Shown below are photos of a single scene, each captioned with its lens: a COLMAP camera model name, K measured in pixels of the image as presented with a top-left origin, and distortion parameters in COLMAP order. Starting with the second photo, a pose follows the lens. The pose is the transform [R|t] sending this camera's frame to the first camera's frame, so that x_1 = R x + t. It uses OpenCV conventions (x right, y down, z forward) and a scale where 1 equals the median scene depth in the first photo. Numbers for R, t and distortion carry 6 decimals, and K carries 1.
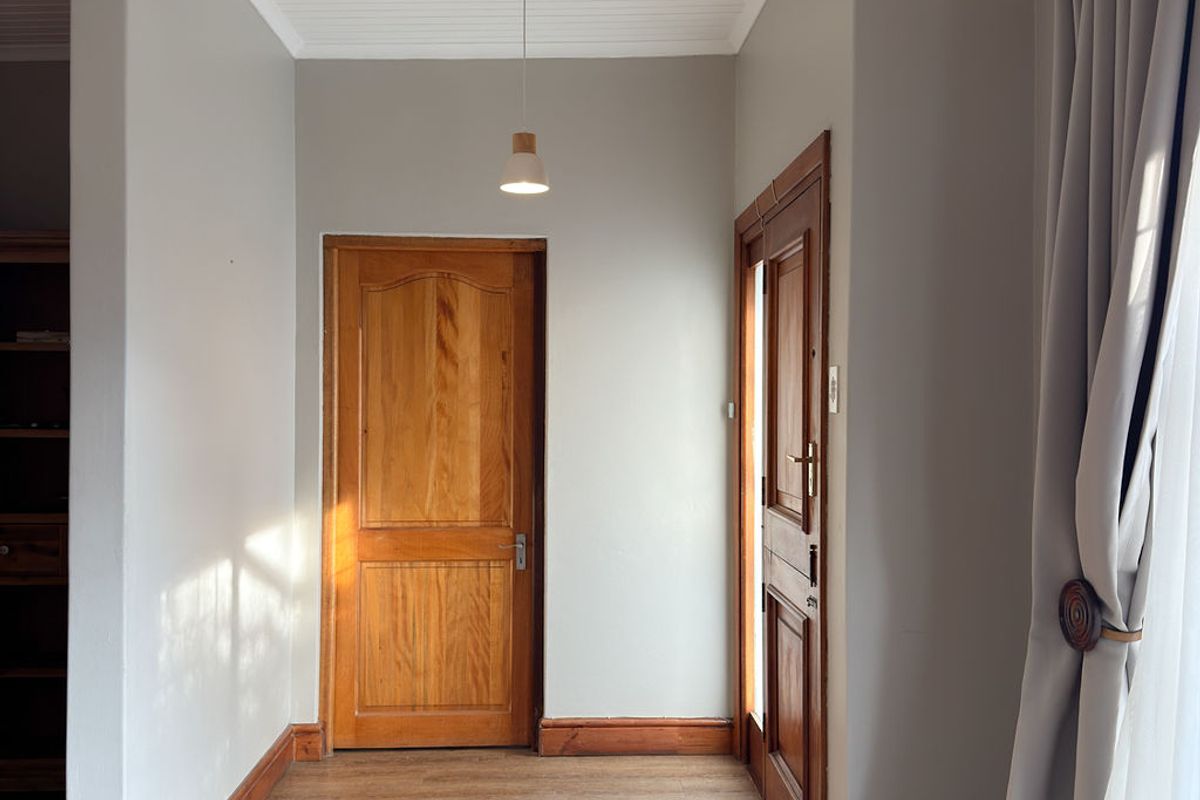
lens RADIAL K [[1057.9, 0, 600.0], [0, 1057.9, 400.0], [0, 0, 1]] dist [0.164128, -0.301454]
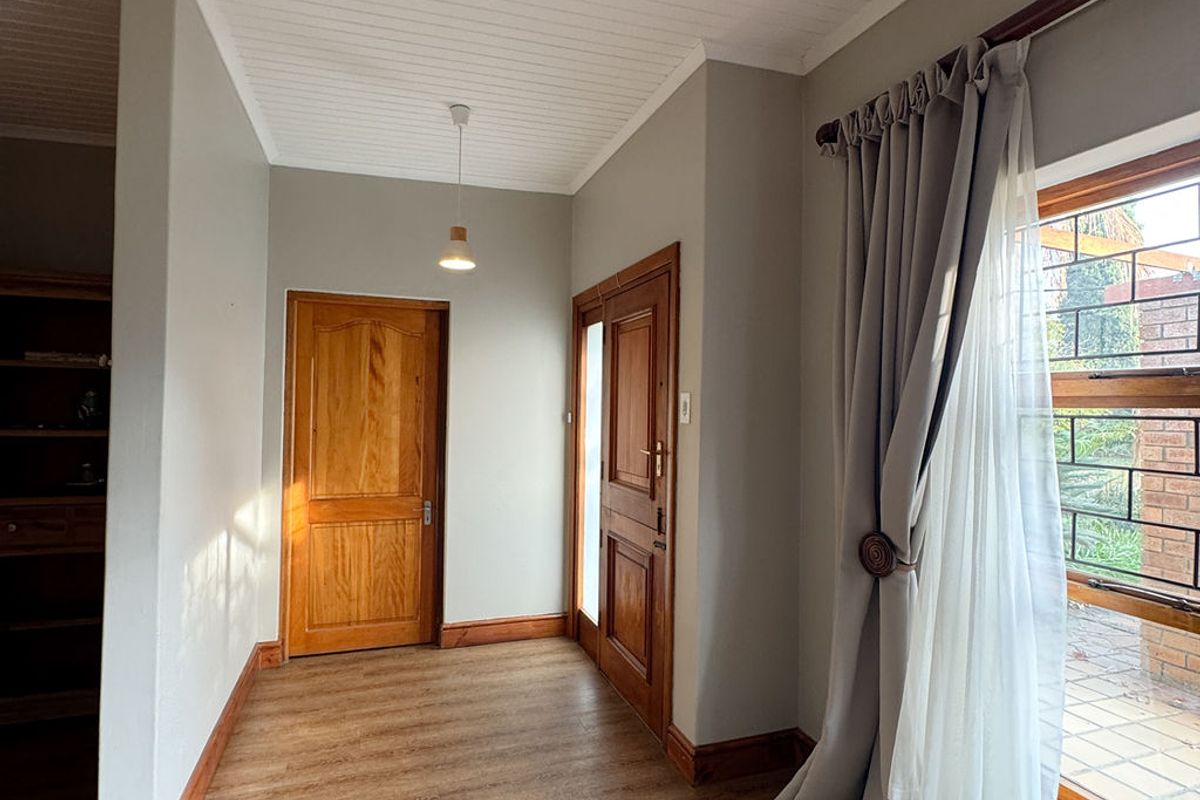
lens RADIAL K [[608.6, 0, 582.2], [0, 608.6, 399.3], [0, 0, 1]] dist [-0.000910, 0.000463]
pose [[0.957996, 0.015367, 0.286368, -0.114280], [-0.012199, 0.999843, -0.012843, -0.006225], [-0.286521, 0.008811, 0.958034, 0.130284]]
